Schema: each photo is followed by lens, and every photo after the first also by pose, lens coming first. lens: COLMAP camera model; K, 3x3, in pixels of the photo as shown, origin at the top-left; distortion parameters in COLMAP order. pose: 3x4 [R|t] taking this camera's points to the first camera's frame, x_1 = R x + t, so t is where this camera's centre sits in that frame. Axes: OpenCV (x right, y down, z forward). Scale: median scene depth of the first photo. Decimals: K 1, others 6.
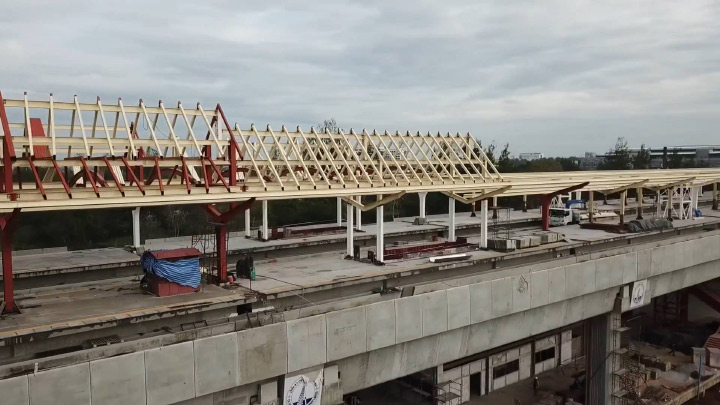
lens RADIAL K [[573.1, 0, 356.9], [0, 573.1, 200.6], [0, 0, 1]] dist [-0.001986, 0.001409]
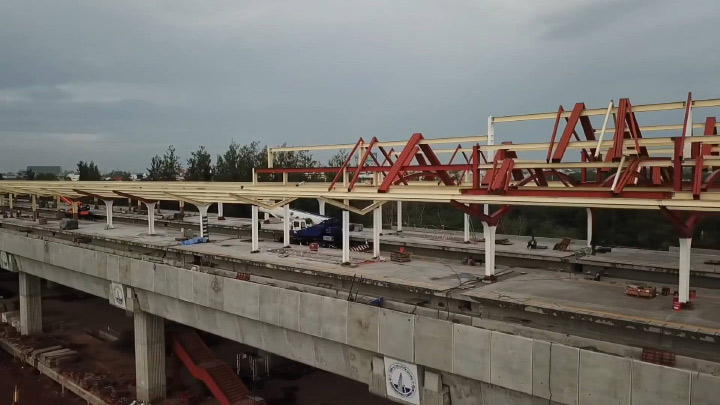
lens RADIAL K [[573.1, 0, 359.3], [0, 573.1, 204.5], [0, 0, 1]] dist [-0.001986, 0.001409]
pose [[0.159627, 0.063184, -0.985153, 0.732977], [-0.049495, 0.997207, 0.055937, -0.041780], [0.985936, 0.039831, 0.162309, 0.578826]]
